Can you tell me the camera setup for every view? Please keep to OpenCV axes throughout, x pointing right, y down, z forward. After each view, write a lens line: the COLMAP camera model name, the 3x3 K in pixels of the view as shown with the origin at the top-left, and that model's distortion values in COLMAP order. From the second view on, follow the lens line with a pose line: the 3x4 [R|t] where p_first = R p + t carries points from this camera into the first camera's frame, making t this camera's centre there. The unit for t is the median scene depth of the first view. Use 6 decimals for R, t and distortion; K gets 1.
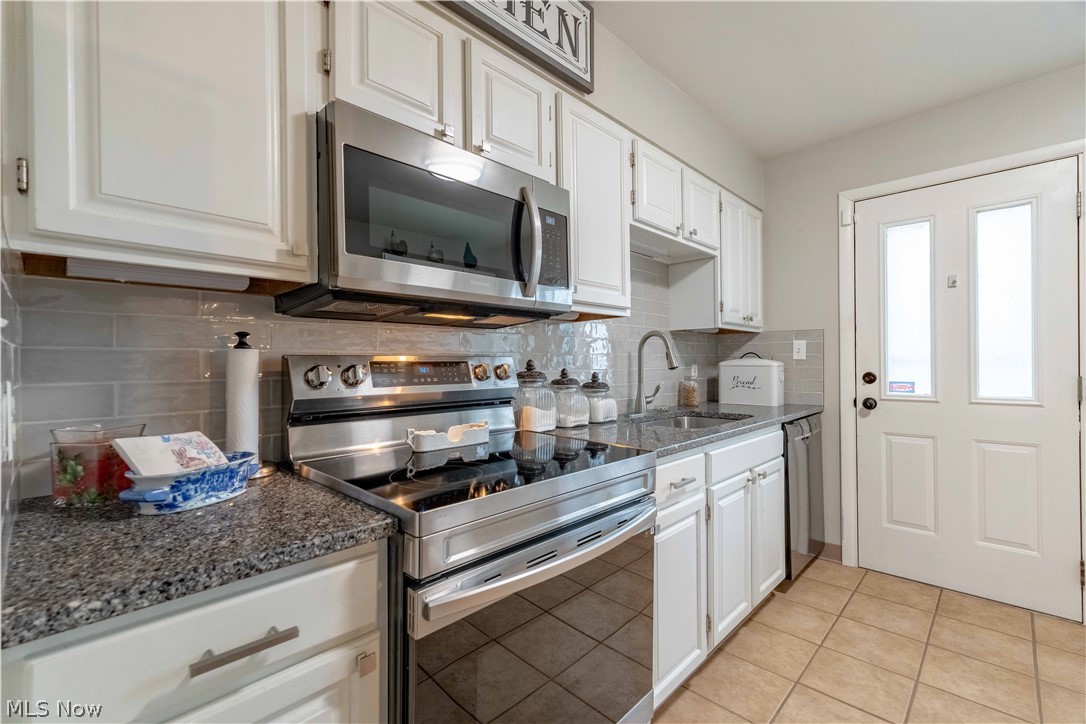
lens RADIAL K [[472.0, 0, 536.4], [0, 472.0, 359.5], [0, 0, 1]] dist [-0.003706, -0.000167]
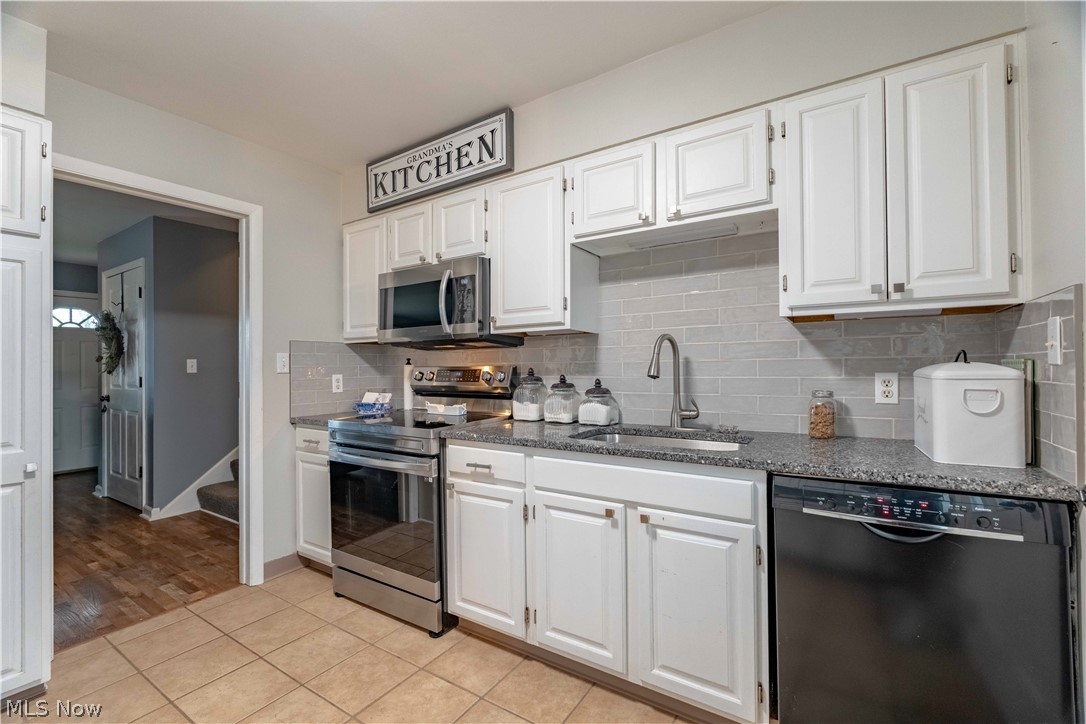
lens RADIAL K [[472.0, 0, 541.5], [0, 472.0, 356.8], [0, 0, 1]] dist [-0.003706, -0.000167]
pose [[0.194865, -0.014441, -0.980724, 1.891337], [0.017074, 0.999790, -0.011329, -0.022244], [0.980681, -0.014538, 0.195071, 1.074113]]
